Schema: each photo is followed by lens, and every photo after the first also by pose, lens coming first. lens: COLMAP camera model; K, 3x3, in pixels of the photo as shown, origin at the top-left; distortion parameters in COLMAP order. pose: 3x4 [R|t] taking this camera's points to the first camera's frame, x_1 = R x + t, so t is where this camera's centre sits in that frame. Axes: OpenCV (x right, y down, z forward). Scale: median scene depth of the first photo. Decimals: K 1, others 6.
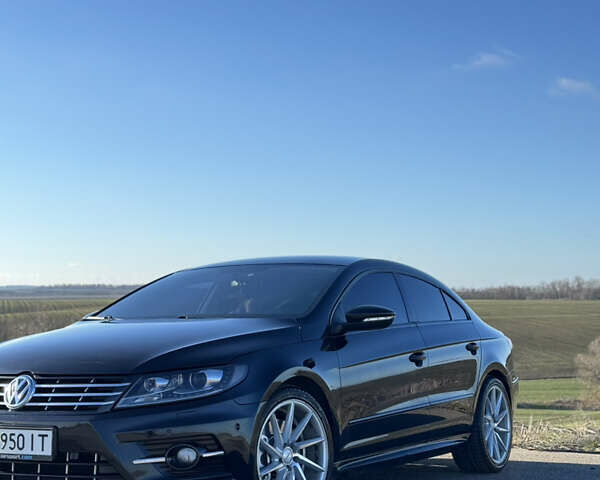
lens RADIAL K [[1447.7, 0, 297.3], [0, 1447.7, 240.4], [0, 0, 1]] dist [0.320409, 0.000000]
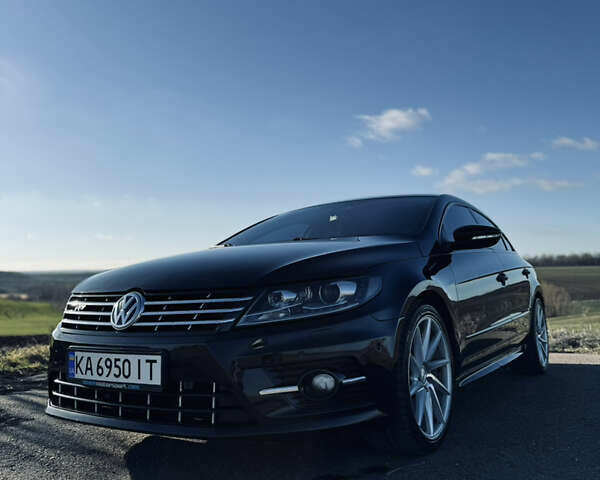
lens RADIAL K [[705.8, 0, 305.0], [0, 705.8, 240.5], [0, 0, 1]] dist [0.178837, 0.000000]
pose [[0.999575, -0.023544, -0.017201, -0.075079], [0.023438, 0.999705, -0.006362, 0.067141], [0.017346, 0.005956, 0.999832, 0.579908]]
